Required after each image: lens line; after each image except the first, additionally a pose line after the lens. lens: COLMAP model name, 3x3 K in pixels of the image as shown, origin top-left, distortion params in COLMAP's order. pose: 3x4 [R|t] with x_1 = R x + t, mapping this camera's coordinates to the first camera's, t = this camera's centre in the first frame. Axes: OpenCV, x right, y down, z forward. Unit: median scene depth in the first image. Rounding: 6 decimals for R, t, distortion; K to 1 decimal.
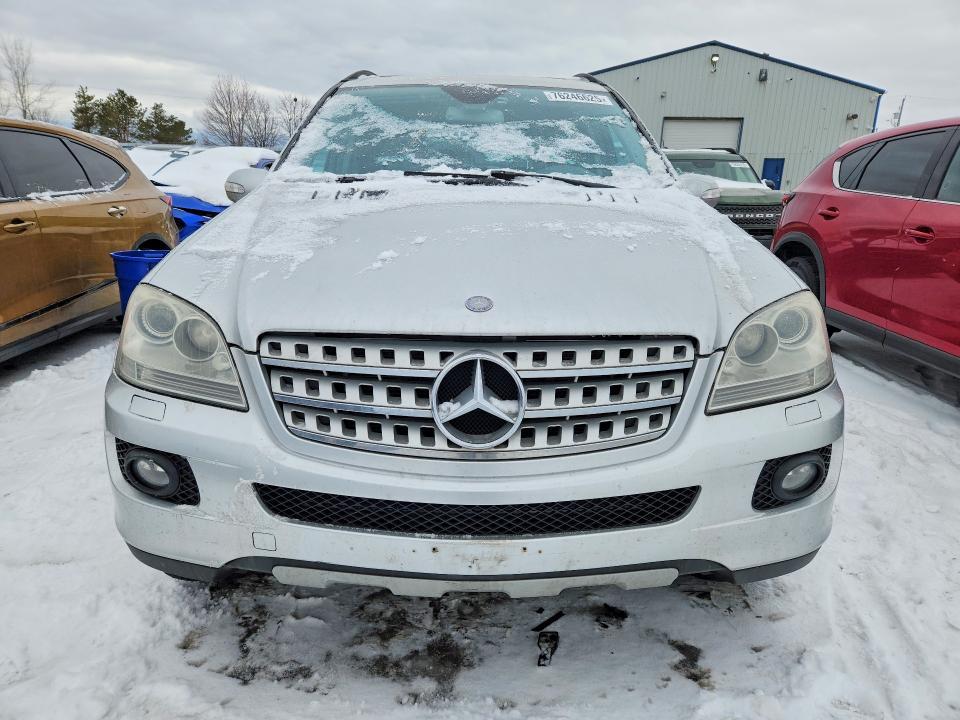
lens RADIAL K [[741.4, 0, 480.2], [0, 741.4, 359.7], [0, 0, 1]] dist [0.027331, -0.030576]
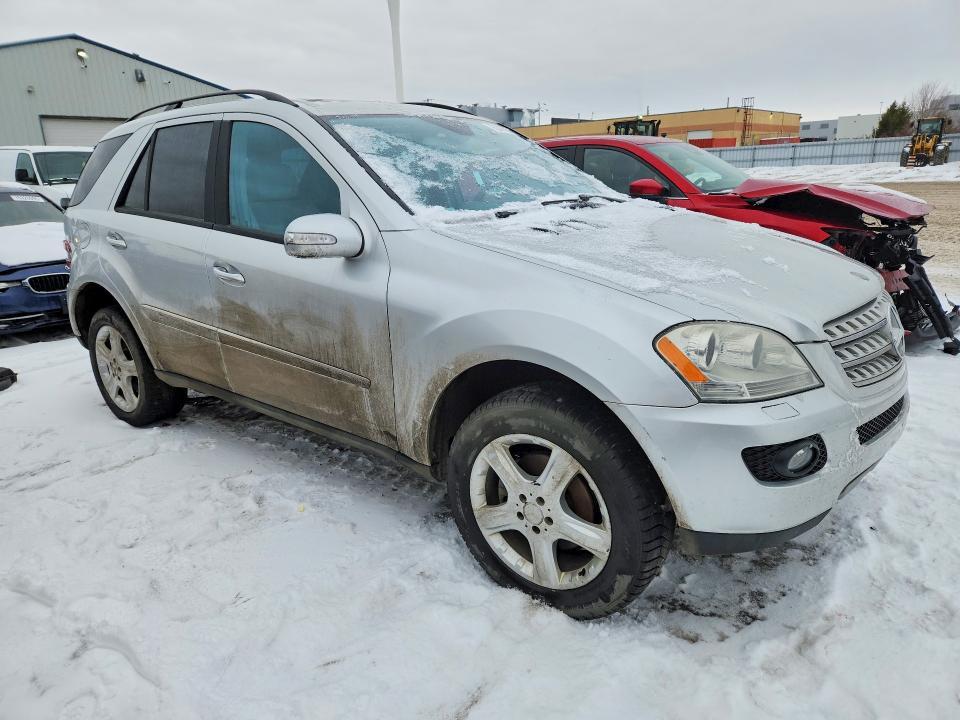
lens RADIAL K [[741.4, 0, 480.4], [0, 741.4, 360.4], [0, 0, 1]] dist [0.027331, -0.030576]
pose [[0.534739, -0.244358, 0.808915, -1.284901], [0.233130, 0.962786, 0.136728, -0.232394], [-0.812222, 0.115469, 0.571807, 0.536403]]
